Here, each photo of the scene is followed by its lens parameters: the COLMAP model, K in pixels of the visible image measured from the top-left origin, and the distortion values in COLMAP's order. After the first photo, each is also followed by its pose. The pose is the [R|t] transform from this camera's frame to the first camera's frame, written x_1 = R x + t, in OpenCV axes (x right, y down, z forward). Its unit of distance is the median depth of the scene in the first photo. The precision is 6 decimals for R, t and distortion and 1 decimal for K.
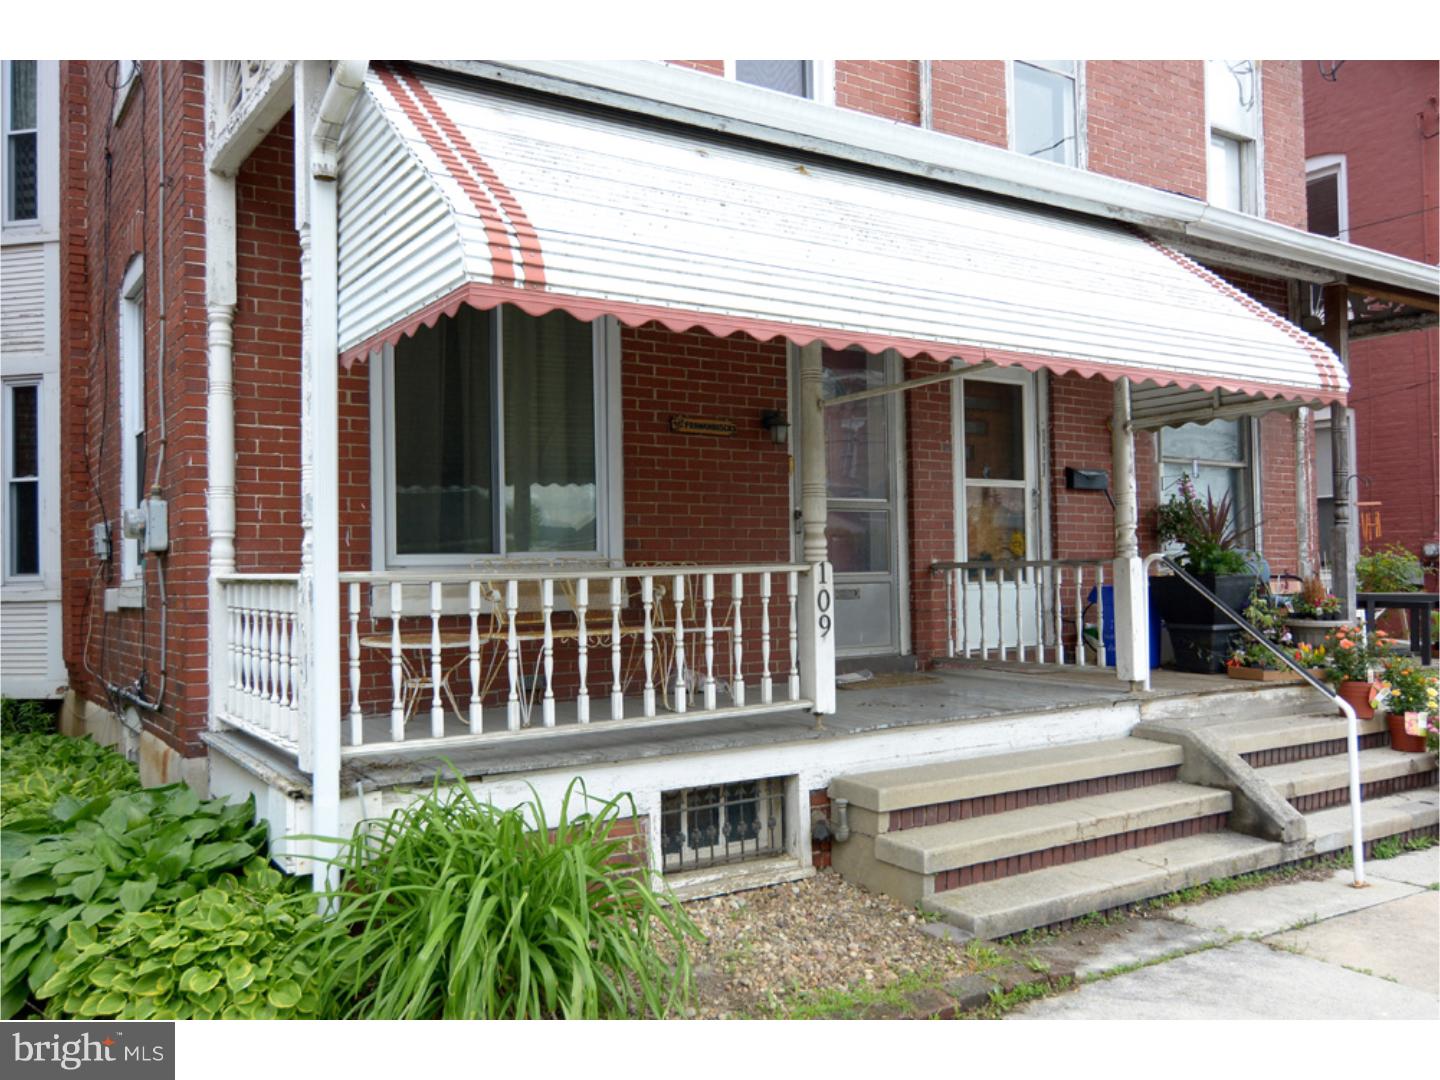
lens RADIAL K [[1186.1, 0, 716.4], [0, 1186.1, 537.3], [0, 0, 1]] dist [0.014607, -0.013015]
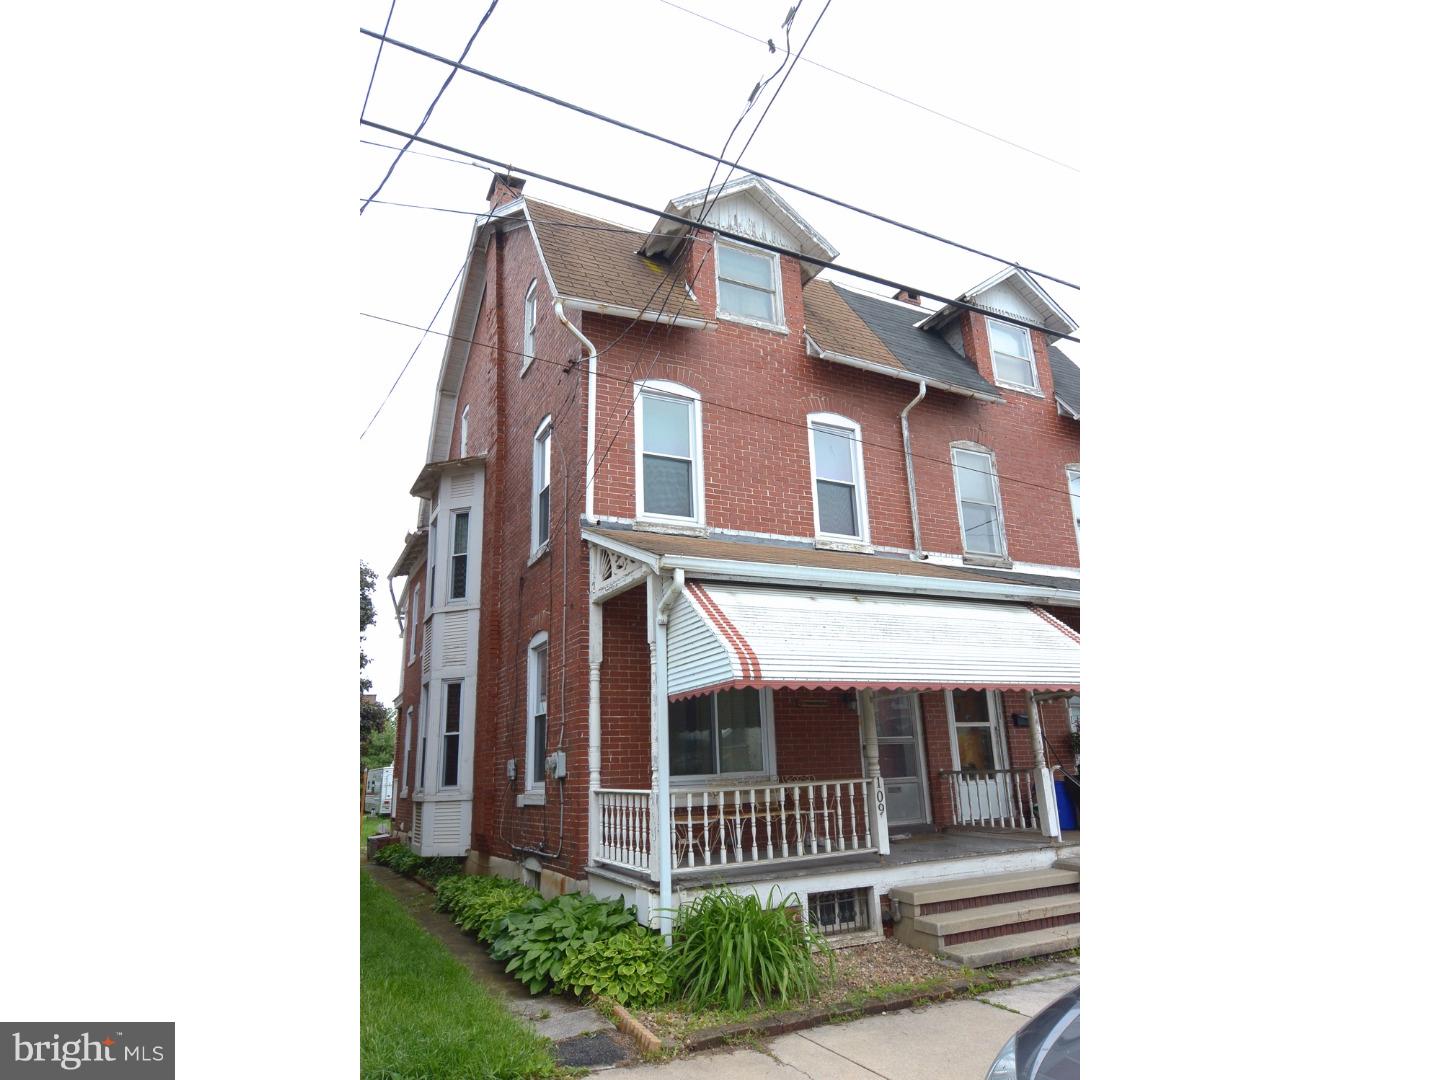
lens RADIAL K [[814.3, 0, 720.9], [0, 814.3, 542.7], [0, 0, 1]] dist [0.006031, -0.001710]
pose [[0.994297, -0.048118, -0.095175, -0.029098], [0.024435, 0.971474, -0.235883, -0.048307], [0.103811, 0.232212, 0.967110, -0.506515]]
